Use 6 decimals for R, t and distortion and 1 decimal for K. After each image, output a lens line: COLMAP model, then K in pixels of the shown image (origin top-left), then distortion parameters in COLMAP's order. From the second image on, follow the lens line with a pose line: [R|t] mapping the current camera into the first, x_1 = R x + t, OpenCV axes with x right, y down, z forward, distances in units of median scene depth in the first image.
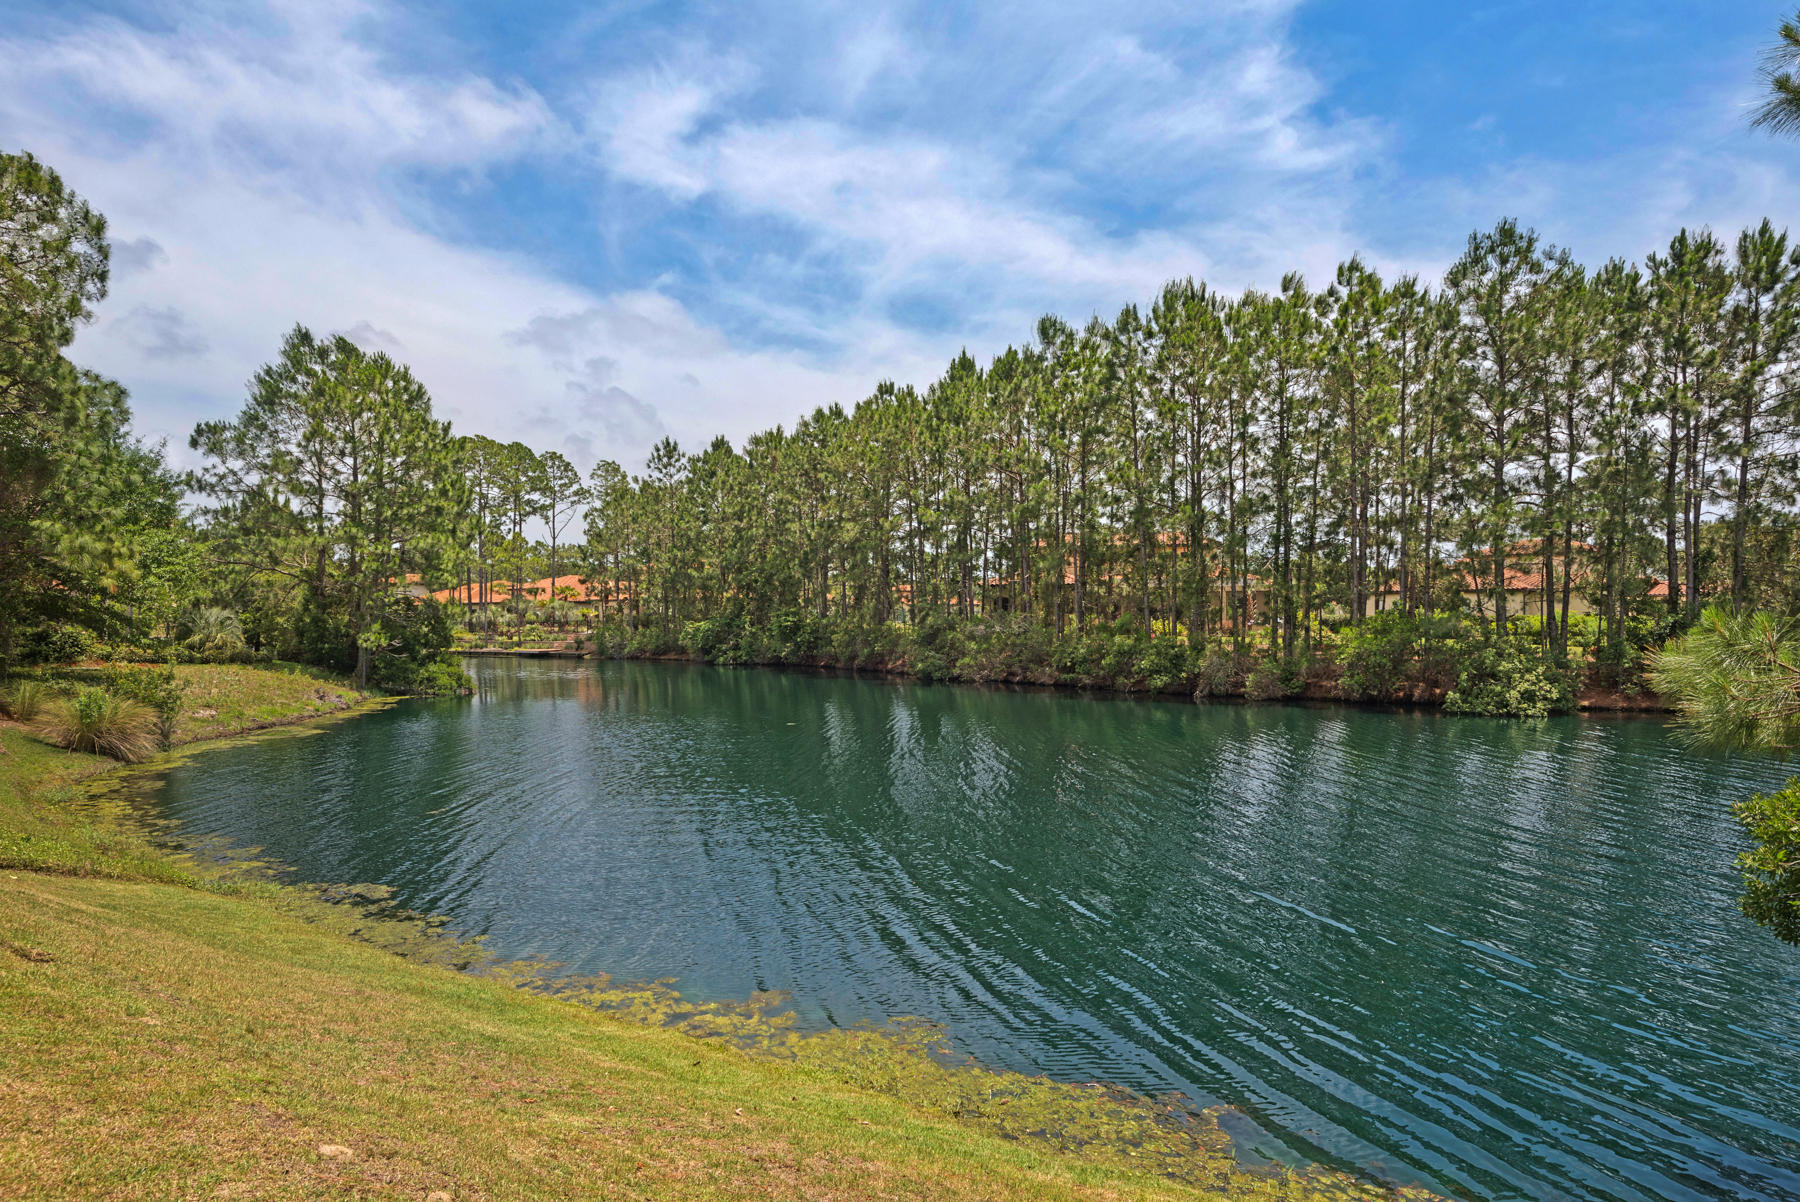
lens RADIAL K [[1085.5, 0, 900.5], [0, 1085.5, 636.4], [0, 0, 1]] dist [0.012292, 0.002609]
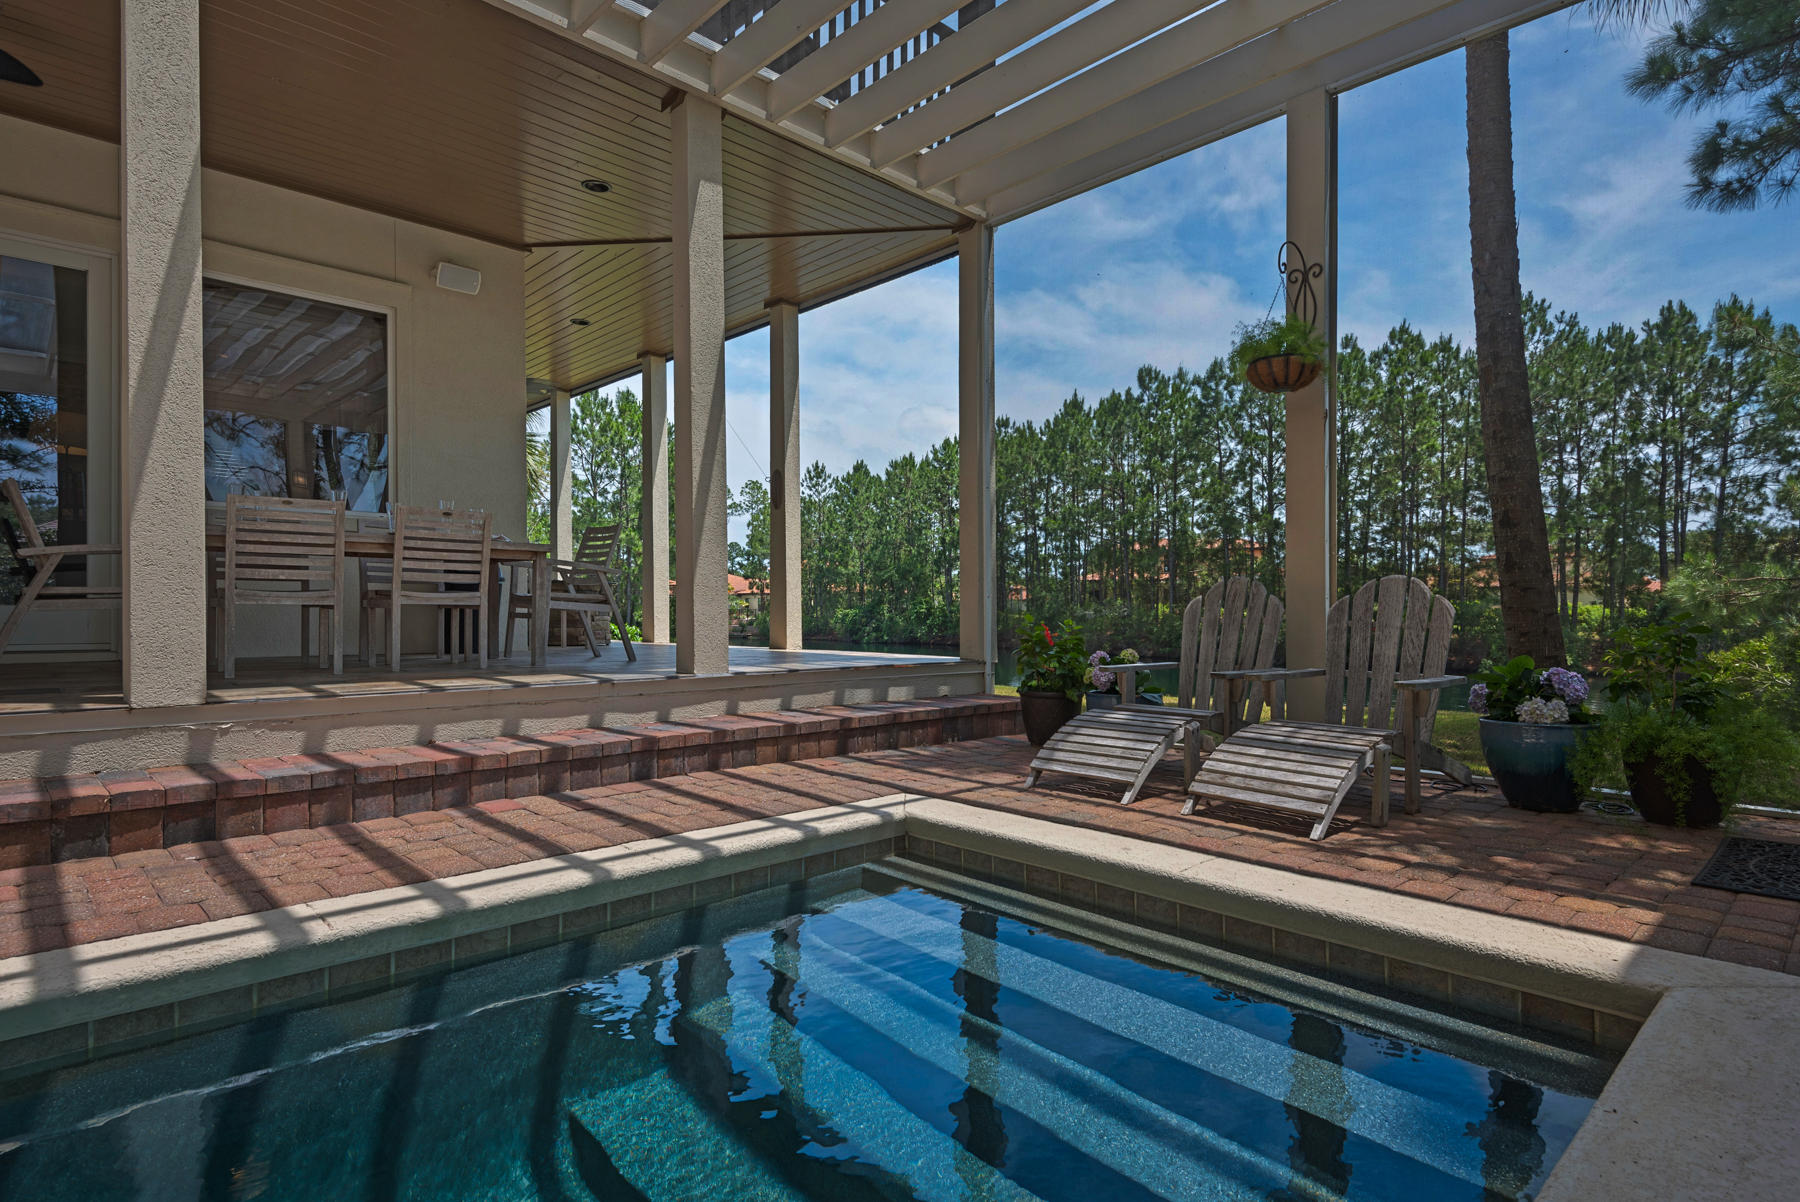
lens RADIAL K [[943.4, 0, 902.5], [0, 943.4, 616.1], [0, 0, 1]] dist [0.014307, -0.003644]
pose [[0.998196, 0.008553, -0.059427, -0.093375], [-0.009623, 0.999796, -0.017737, 0.021473], [0.059263, 0.018277, 0.998075, -0.129785]]
